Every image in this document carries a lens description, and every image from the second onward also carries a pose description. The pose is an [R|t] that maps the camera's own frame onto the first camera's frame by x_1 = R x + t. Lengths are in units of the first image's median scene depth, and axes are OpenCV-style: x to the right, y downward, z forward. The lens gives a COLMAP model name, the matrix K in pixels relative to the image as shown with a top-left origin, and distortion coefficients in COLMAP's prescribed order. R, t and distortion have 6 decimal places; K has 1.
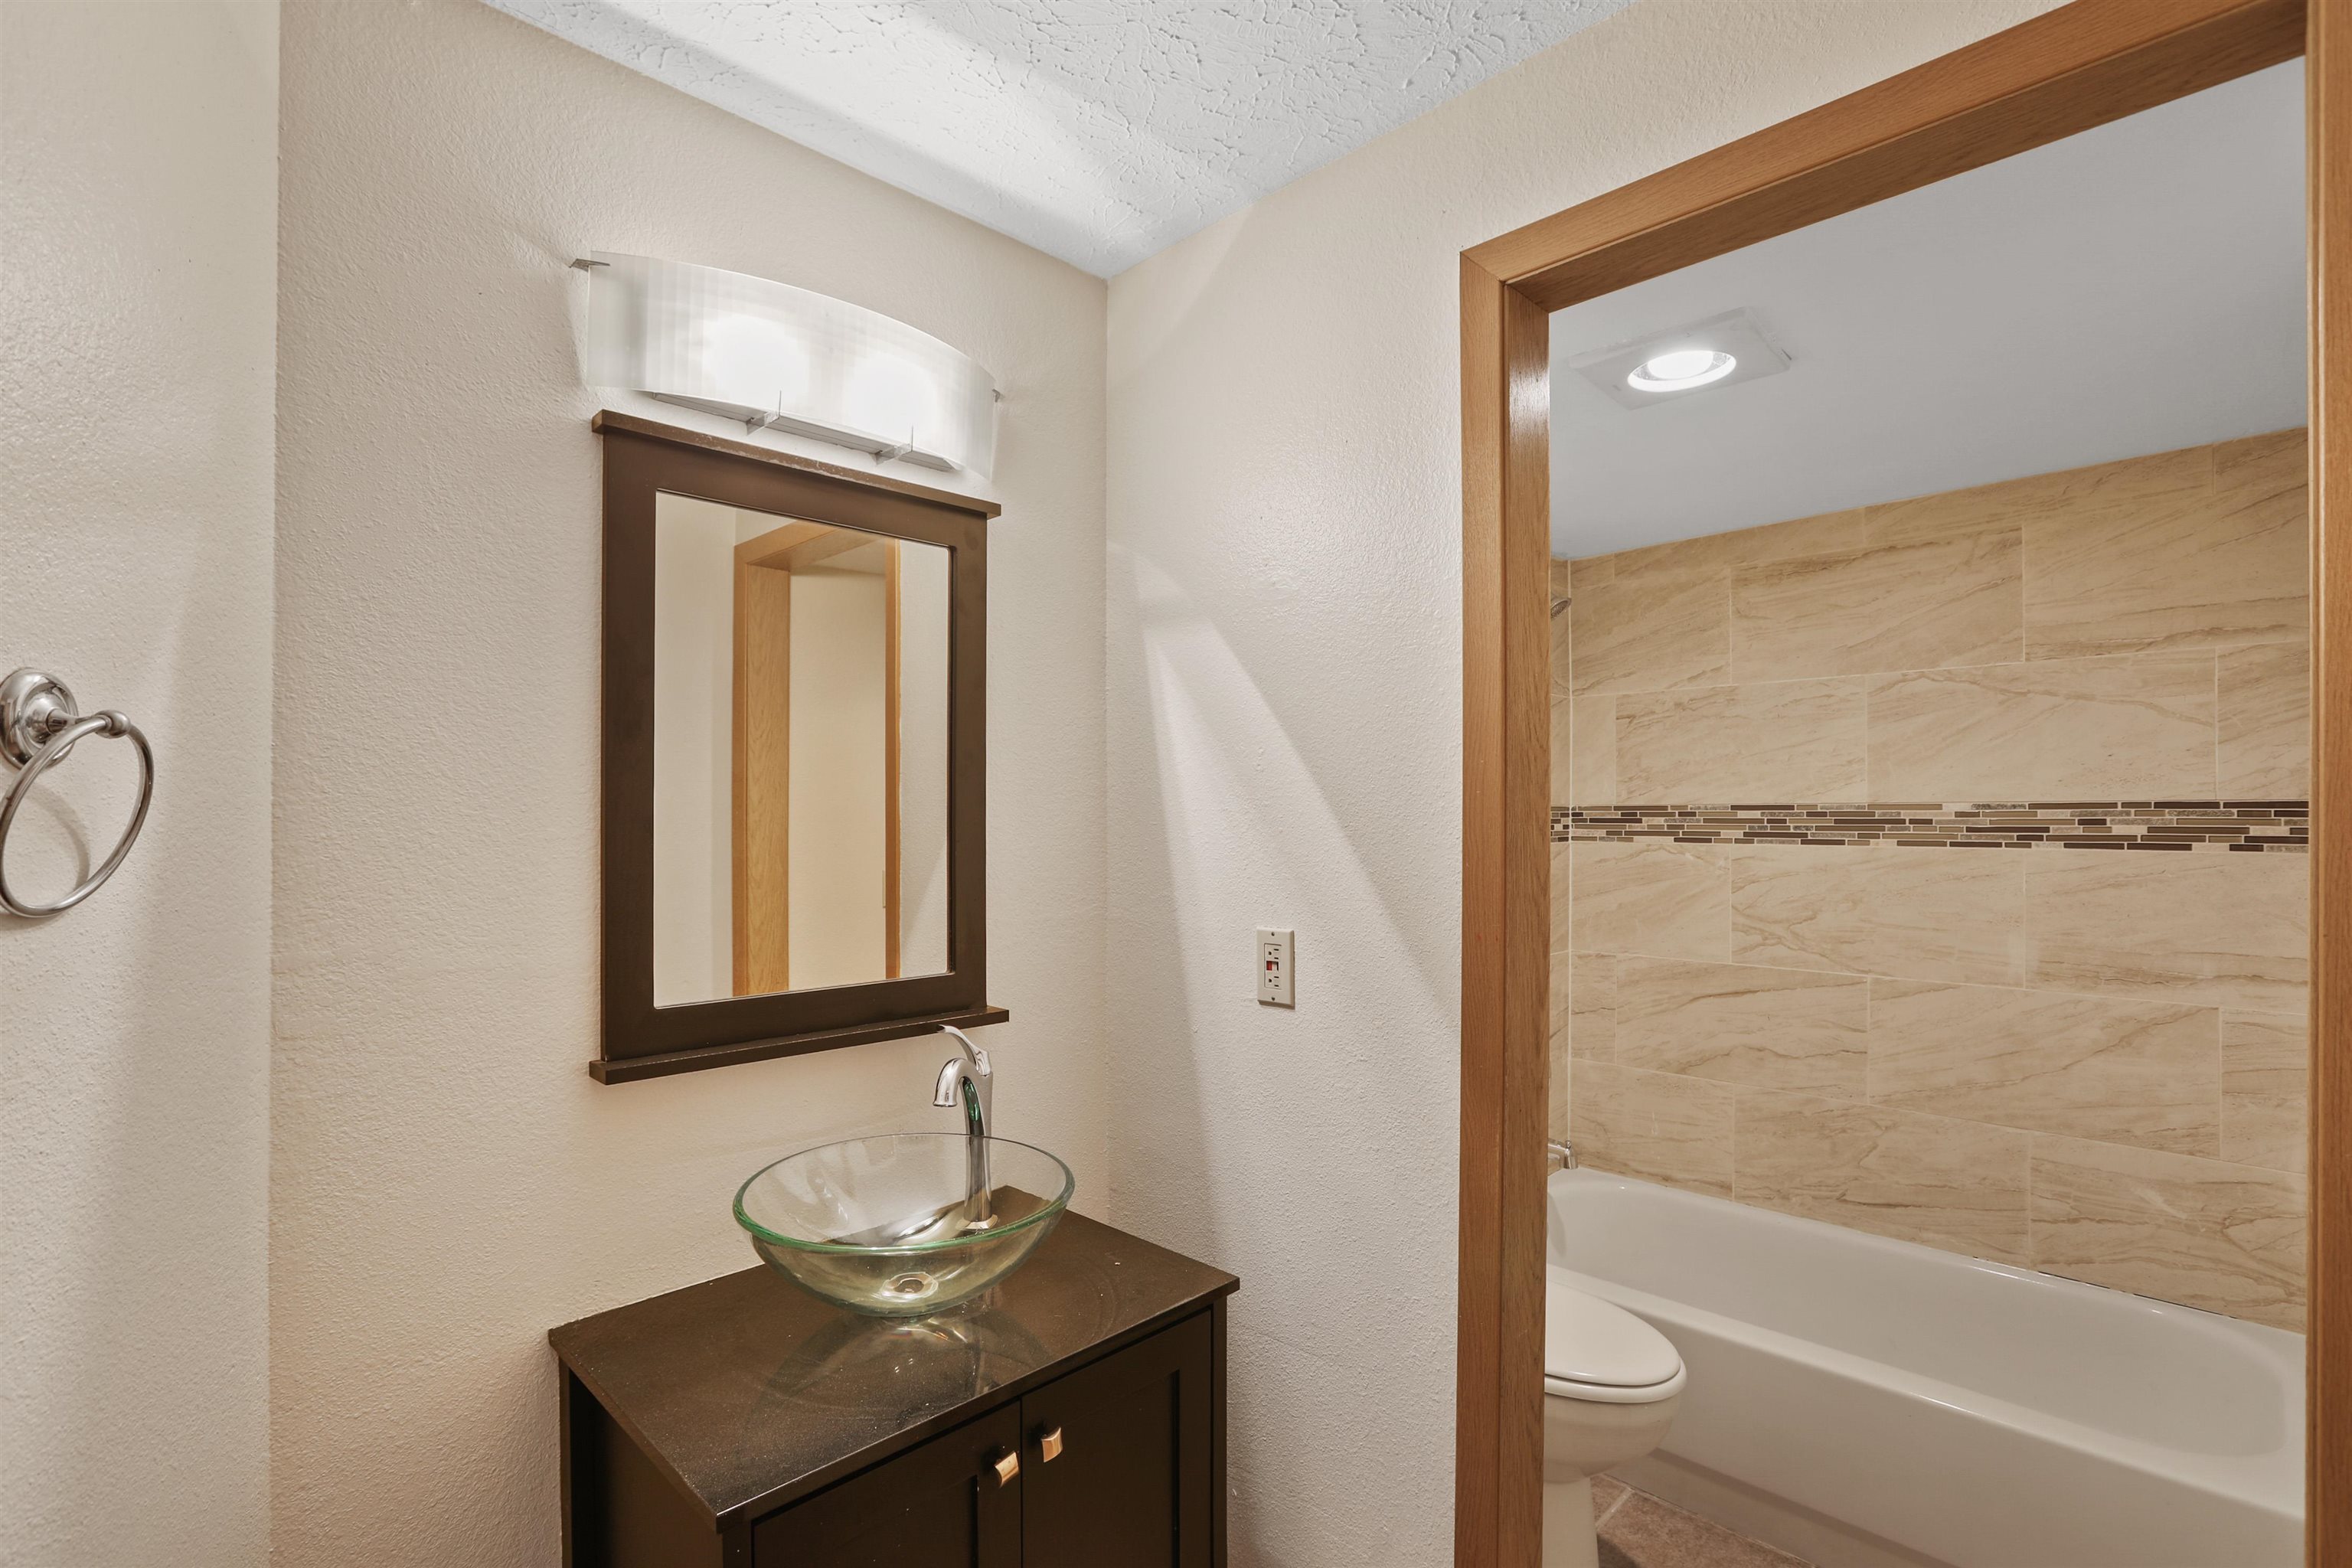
lens RADIAL K [[1151.2, 0, 1191.9], [0, 1151.2, 817.0], [0, 0, 1]] dist [-0.052644, 0.027455]
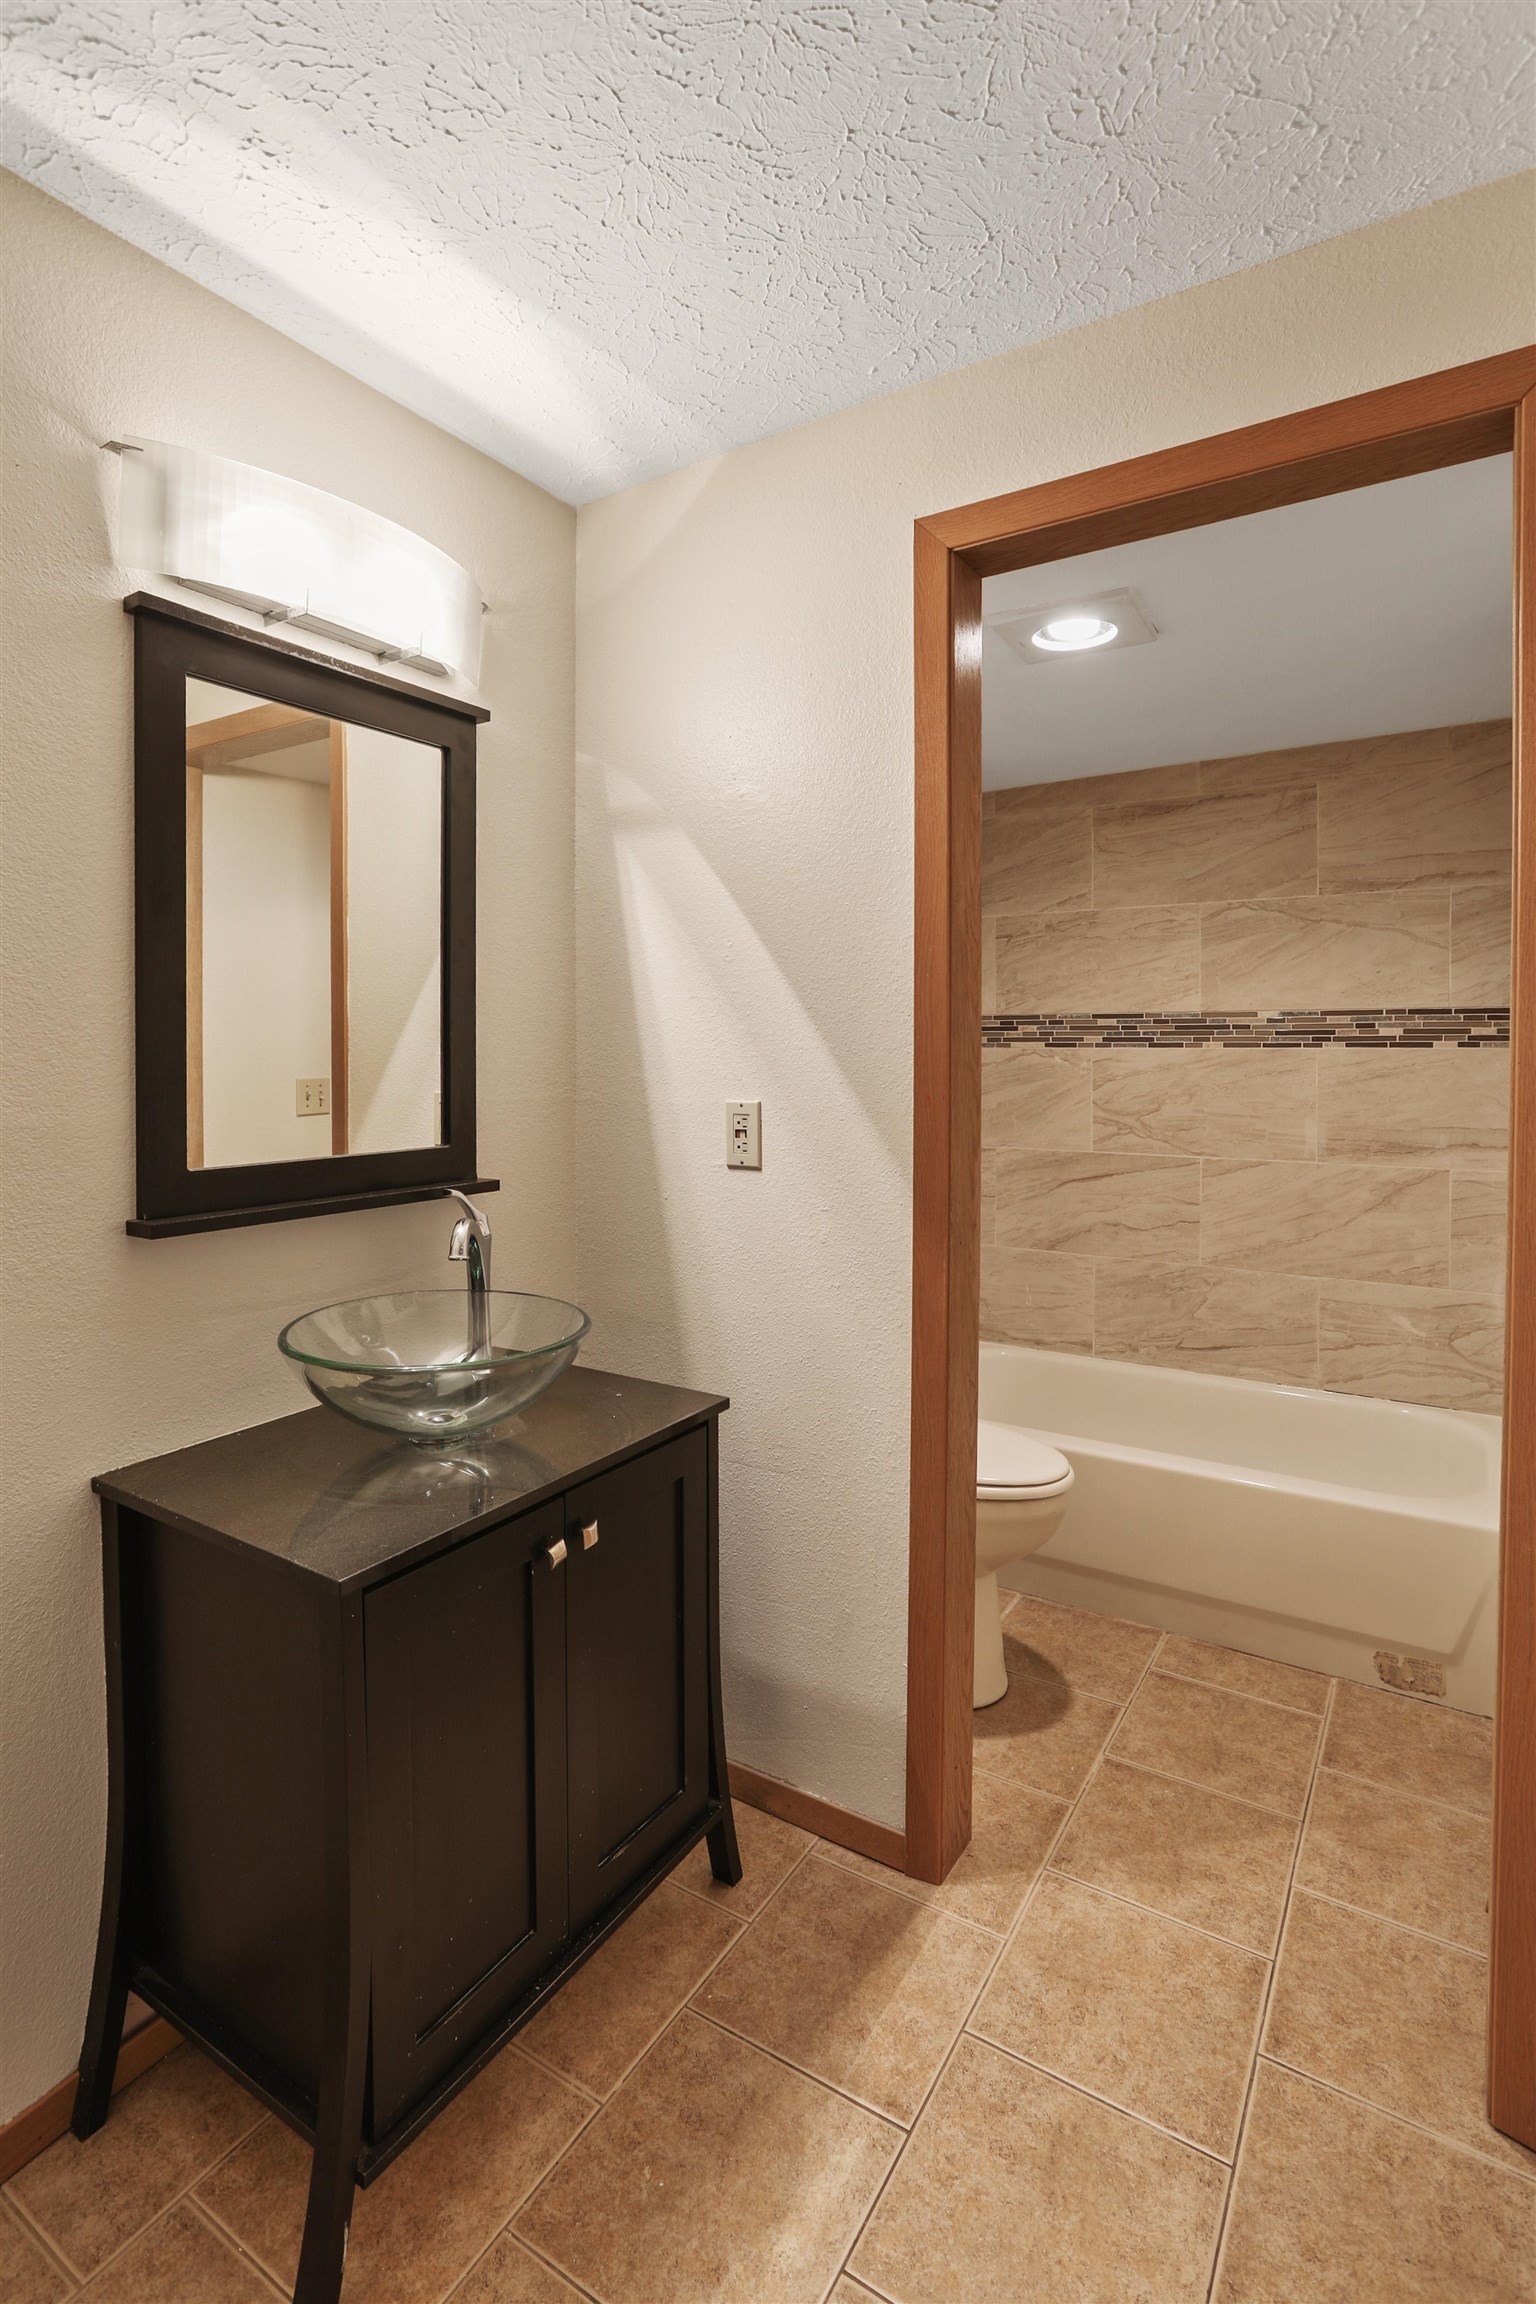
lens RADIAL K [[1321.9, 0, 713.7], [0, 1321.9, 1149.5], [0, 0, 1]] dist [-0.091522, 0.087228]
pose [[0.973692, -0.009616, 0.227665, -0.237545], [0.002933, 0.999555, 0.029671, 0.100112], [-0.227849, -0.028223, 0.973287, -0.244686]]
